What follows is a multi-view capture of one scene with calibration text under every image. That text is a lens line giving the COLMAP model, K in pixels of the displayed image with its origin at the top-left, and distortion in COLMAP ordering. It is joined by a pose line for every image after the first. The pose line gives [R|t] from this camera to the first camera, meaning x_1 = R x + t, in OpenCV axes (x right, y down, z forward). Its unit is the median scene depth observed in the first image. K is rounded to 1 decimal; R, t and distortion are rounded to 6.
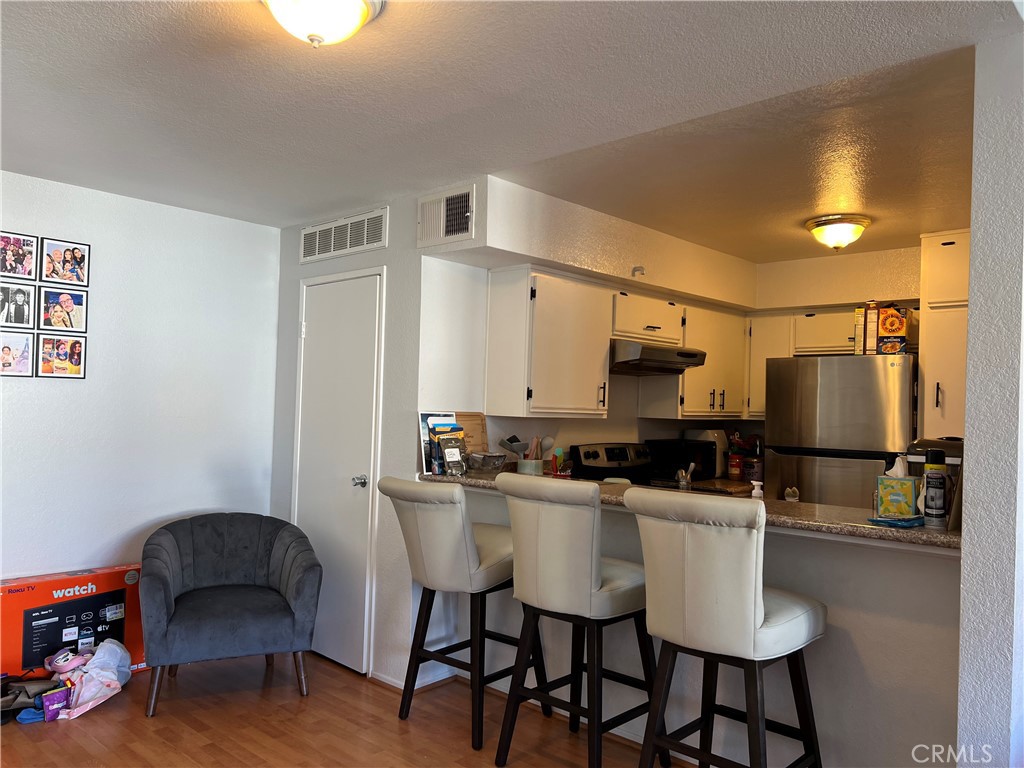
lens RADIAL K [[766.9, 0, 512.0], [0, 766.9, 384.0], [0, 0, 1]] dist [0.058796, -0.074820]
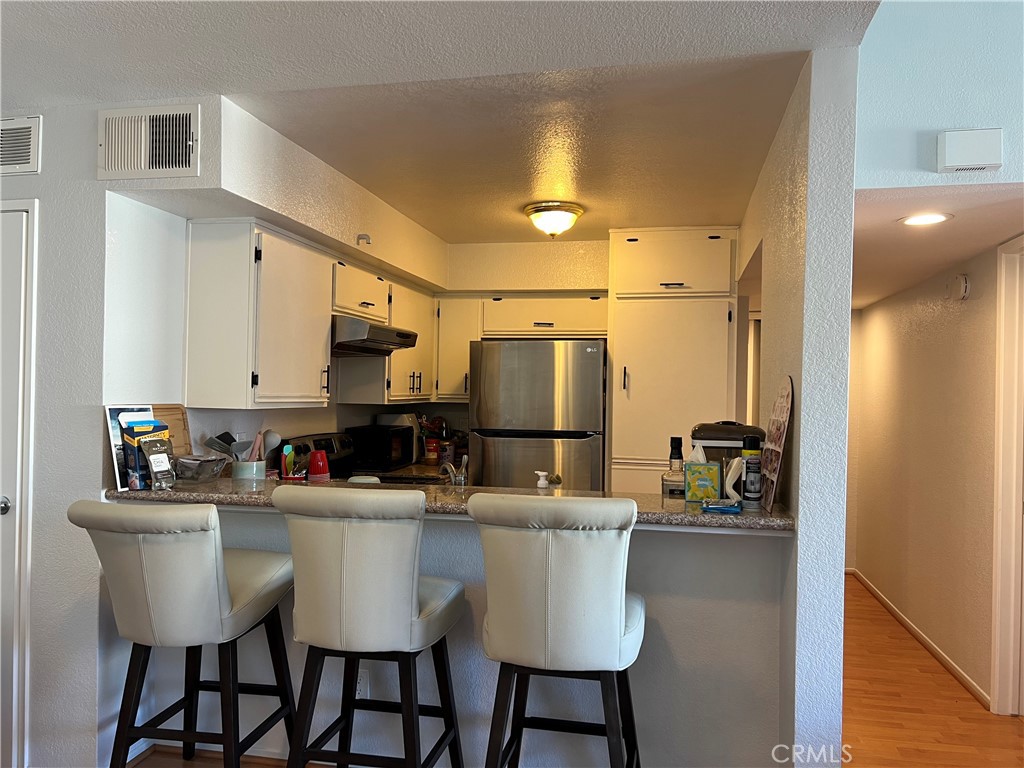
lens RADIAL K [[766.9, 0, 512.0], [0, 766.9, 384.0], [0, 0, 1]] dist [0.058796, -0.074820]
pose [[0.856683, -0.008569, 0.515772, -0.166079], [-0.007064, 0.999573, 0.028339, -0.008066], [-0.515795, -0.027921, 0.856257, 0.168250]]
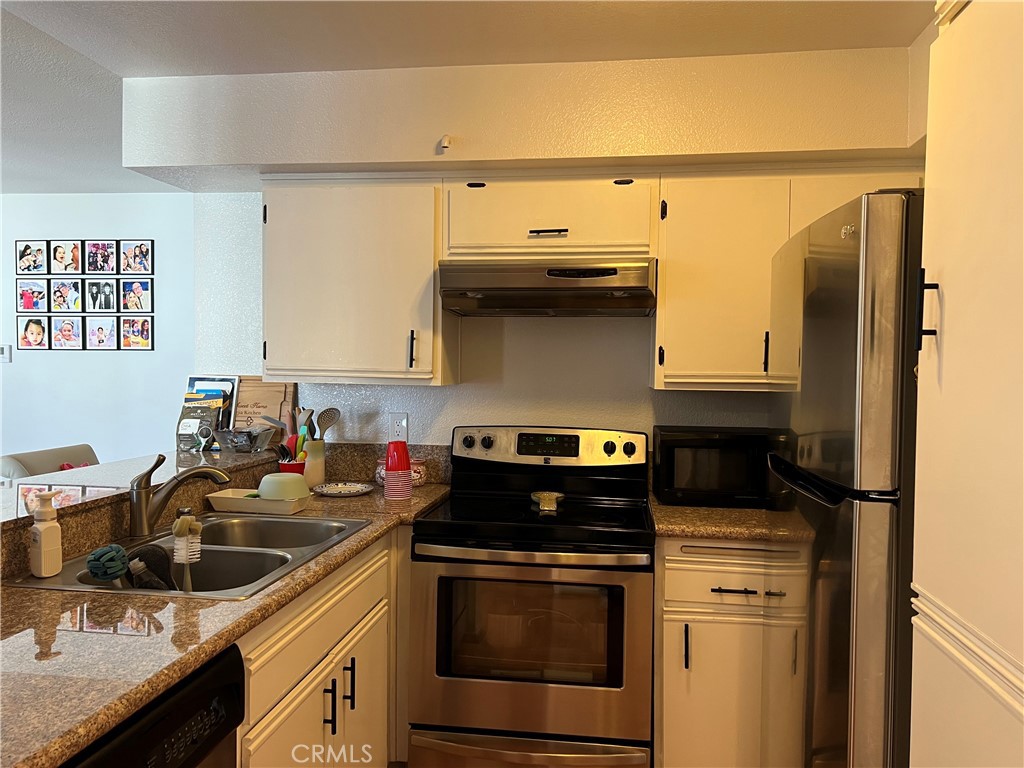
lens RADIAL K [[766.9, 0, 512.0], [0, 766.9, 384.0], [0, 0, 1]] dist [0.058796, -0.074820]
pose [[0.575032, 0.001787, -0.818129, 0.786012], [0.022934, 0.999569, 0.018303, 0.037481], [0.817809, -0.029288, 0.574744, 0.775448]]
